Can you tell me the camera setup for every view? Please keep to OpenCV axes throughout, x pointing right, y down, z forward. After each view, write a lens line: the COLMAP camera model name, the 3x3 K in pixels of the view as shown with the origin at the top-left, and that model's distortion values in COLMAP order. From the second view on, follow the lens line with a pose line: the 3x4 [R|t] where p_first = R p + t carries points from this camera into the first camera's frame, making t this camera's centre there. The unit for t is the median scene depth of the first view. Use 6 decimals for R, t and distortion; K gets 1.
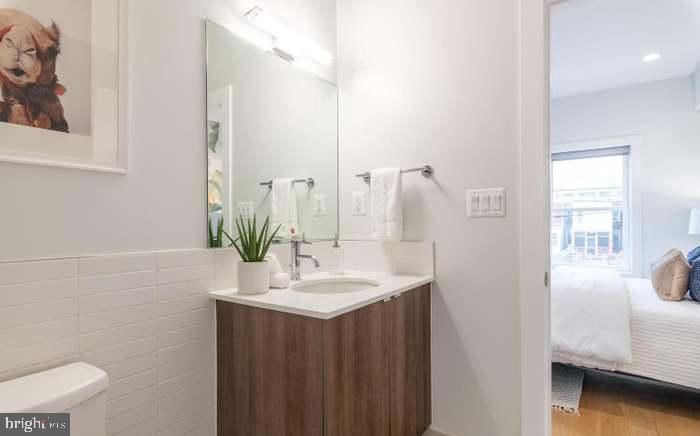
lens RADIAL K [[375.7, 0, 350.0], [0, 375.7, 218.0], [0, 0, 1]] dist [-0.001207, -0.000280]
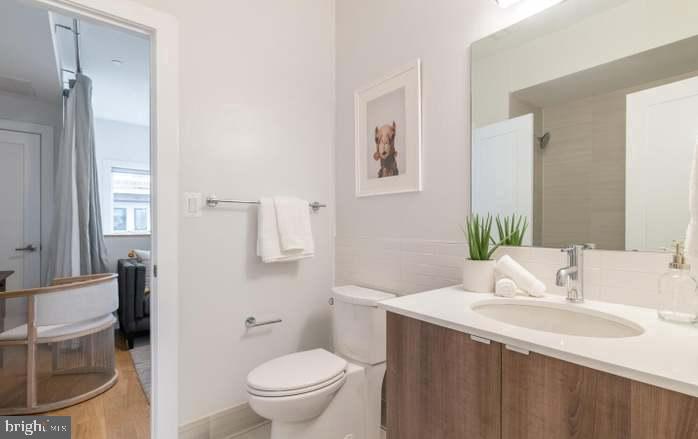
lens RADIAL K [[330.5, 0, 349.0], [0, 330.5, 219.5], [0, 0, 1]] dist [-0.000208, -0.000033]
pose [[-0.284093, -0.014573, -0.958686, 0.931193], [0.015608, 0.999682, -0.019822, 0.026498], [0.958670, -0.020594, -0.283775, 1.243526]]
